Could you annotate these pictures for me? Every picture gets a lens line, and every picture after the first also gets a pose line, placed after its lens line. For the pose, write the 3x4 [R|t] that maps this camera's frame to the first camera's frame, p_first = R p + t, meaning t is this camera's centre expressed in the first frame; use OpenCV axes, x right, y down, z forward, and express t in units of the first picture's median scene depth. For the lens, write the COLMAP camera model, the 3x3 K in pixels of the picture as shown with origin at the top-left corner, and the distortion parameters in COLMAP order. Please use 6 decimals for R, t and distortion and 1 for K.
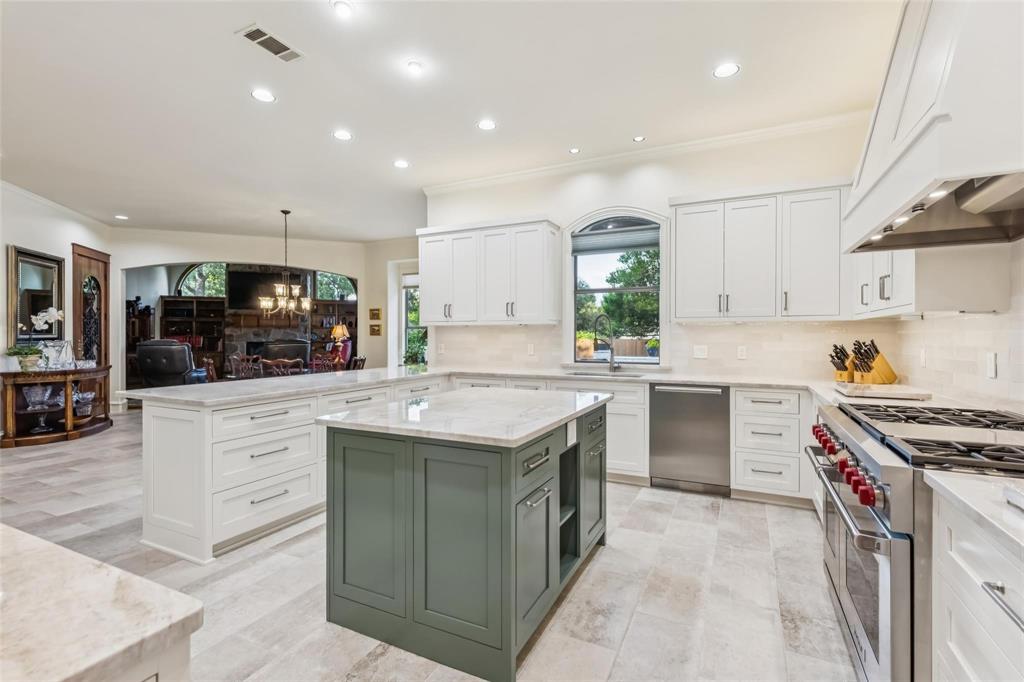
lens RADIAL K [[464.1, 0, 519.6], [0, 464.1, 338.7], [0, 0, 1]] dist [0.011823, -0.000786]
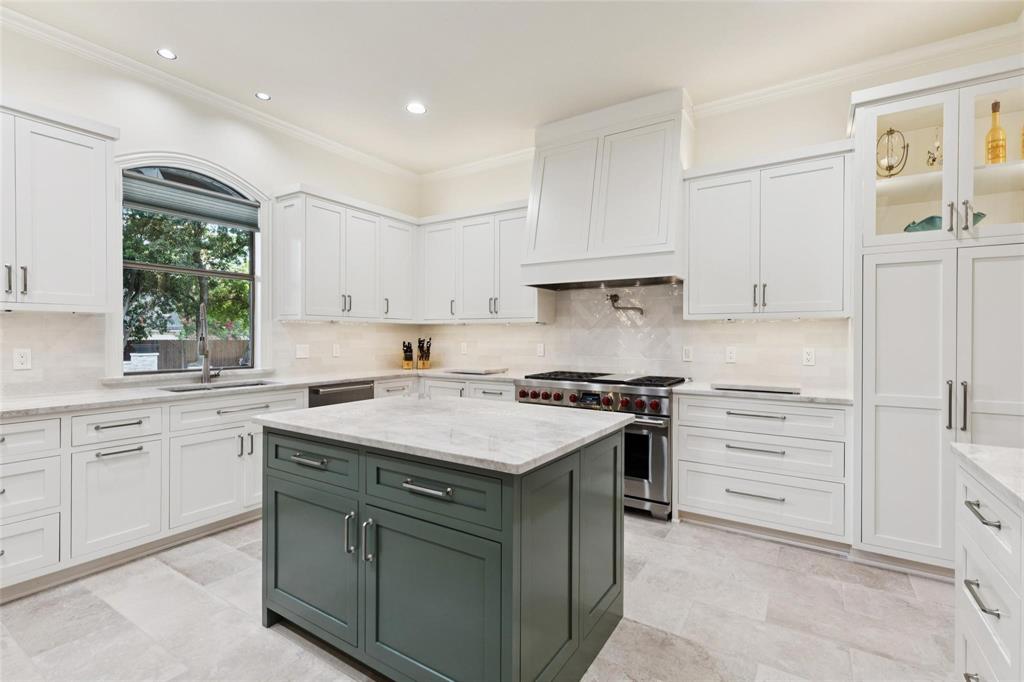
lens RADIAL K [[464.1, 0, 517.4], [0, 464.1, 337.4], [0, 0, 1]] dist [0.011823, -0.000786]
pose [[0.114313, -0.004354, 0.993435, -0.608267], [0.001249, 0.999990, 0.004239, -0.003759], [-0.993444, 0.000756, 0.114318, 0.535559]]
